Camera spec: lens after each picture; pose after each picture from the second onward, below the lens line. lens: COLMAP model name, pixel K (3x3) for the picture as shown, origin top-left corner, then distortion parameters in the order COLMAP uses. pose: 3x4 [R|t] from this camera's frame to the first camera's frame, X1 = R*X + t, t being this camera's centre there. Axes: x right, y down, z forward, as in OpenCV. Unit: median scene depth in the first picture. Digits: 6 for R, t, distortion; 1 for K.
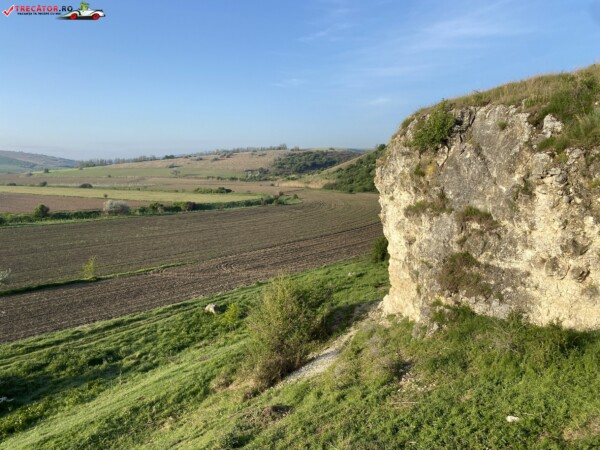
lens RADIAL K [[453.8, 0, 290.8], [0, 453.8, 221.5], [0, 0, 1]] dist [0.069856, -0.079515]
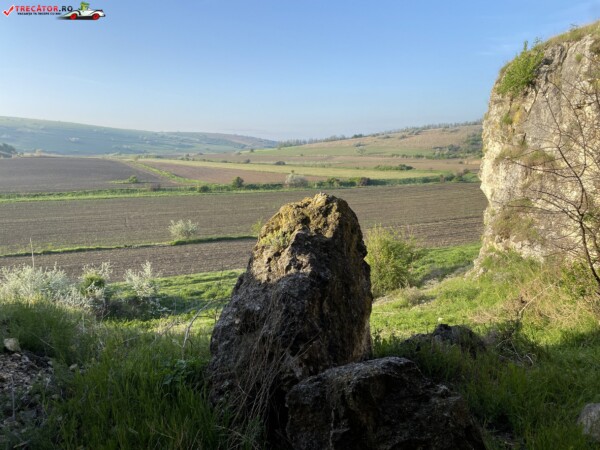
lens RADIAL K [[454.5, 0, 288.7], [0, 454.5, 218.3], [0, 0, 1]] dist [0.070667, -0.048257]
pose [[0.916080, 0.054526, -0.397272, 0.123556], [-0.039657, 0.998174, 0.045555, 0.033302], [0.399030, -0.025977, 0.916570, -0.029262]]
